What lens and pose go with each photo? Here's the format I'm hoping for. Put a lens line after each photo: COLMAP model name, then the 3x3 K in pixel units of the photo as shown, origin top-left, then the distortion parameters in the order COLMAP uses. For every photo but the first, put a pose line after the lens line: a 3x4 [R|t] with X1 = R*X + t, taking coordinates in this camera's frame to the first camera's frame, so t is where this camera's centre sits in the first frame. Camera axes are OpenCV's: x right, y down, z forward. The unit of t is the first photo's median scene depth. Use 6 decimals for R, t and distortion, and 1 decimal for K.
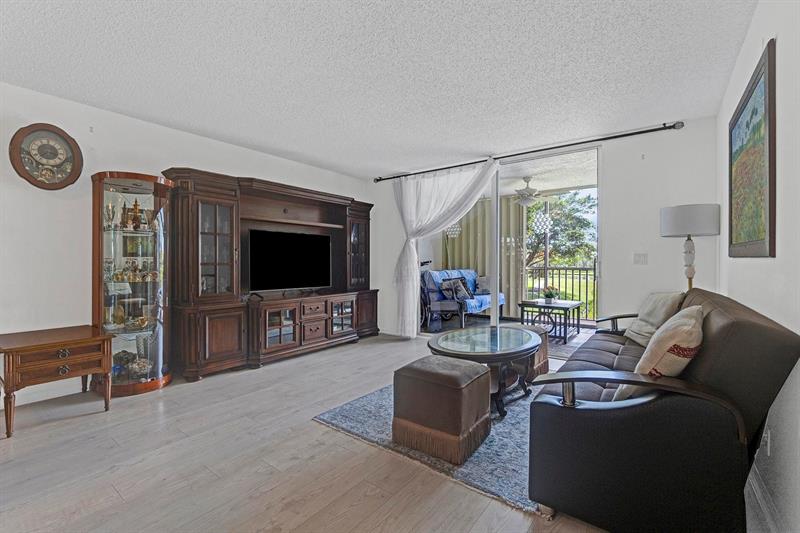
lens RADIAL K [[353.0, 0, 396.9], [0, 353.0, 260.7], [0, 0, 1]] dist [-0.000258, -0.000263]
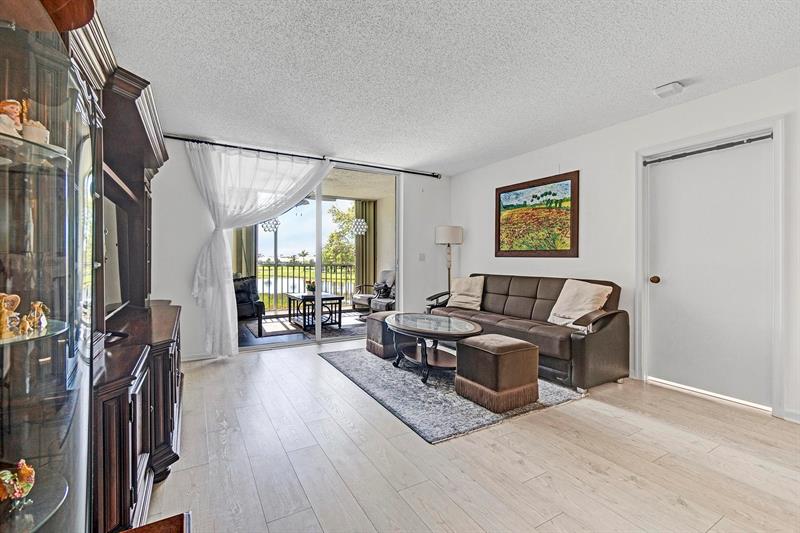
lens RADIAL K [[353.0, 0, 373.1], [0, 353.0, 262.4], [0, 0, 1]] dist [-0.000258, -0.000263]
pose [[0.396639, -0.009363, 0.917927, -0.823981], [-0.003467, 0.999926, 0.011697, -0.000002], [-0.917968, -0.007821, 0.396577, 0.612005]]
